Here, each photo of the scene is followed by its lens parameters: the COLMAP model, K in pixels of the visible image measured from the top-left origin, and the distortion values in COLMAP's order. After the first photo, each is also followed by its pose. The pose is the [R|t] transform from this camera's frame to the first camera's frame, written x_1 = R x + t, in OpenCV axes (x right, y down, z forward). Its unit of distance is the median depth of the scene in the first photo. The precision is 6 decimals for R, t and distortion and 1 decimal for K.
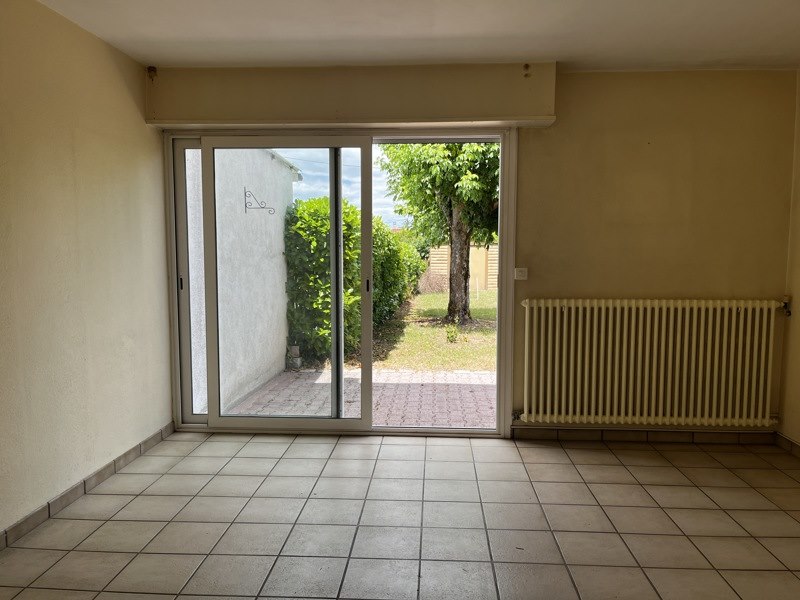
lens RADIAL K [[573.9, 0, 403.1], [0, 573.9, 300.4], [0, 0, 1]] dist [0.005420, 0.003074]
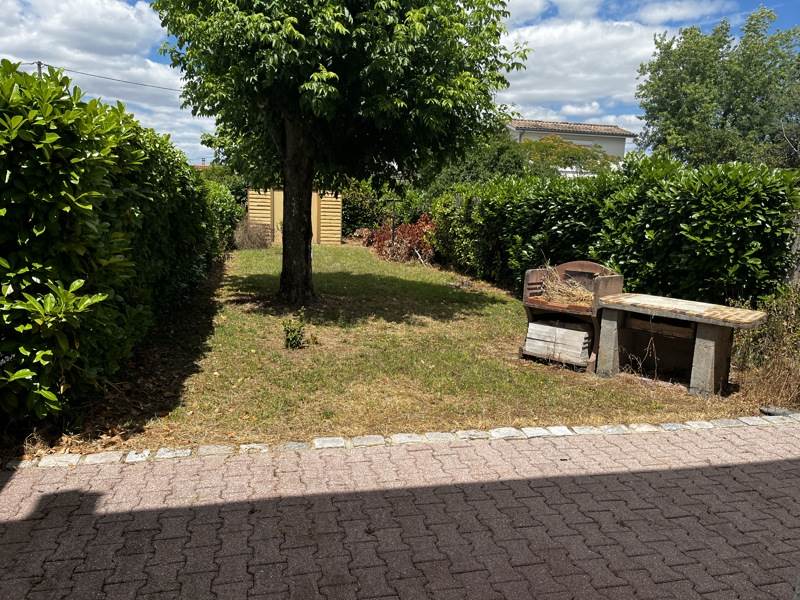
lens RADIAL K [[573.9, 0, 403.1], [0, 573.9, 300.4], [0, 0, 1]] dist [0.005420, 0.003074]
pose [[0.950767, -0.015711, 0.309507, 0.004095], [-0.014082, 0.995492, 0.093789, -0.029235], [-0.309585, -0.093530, 0.946261, 0.297417]]
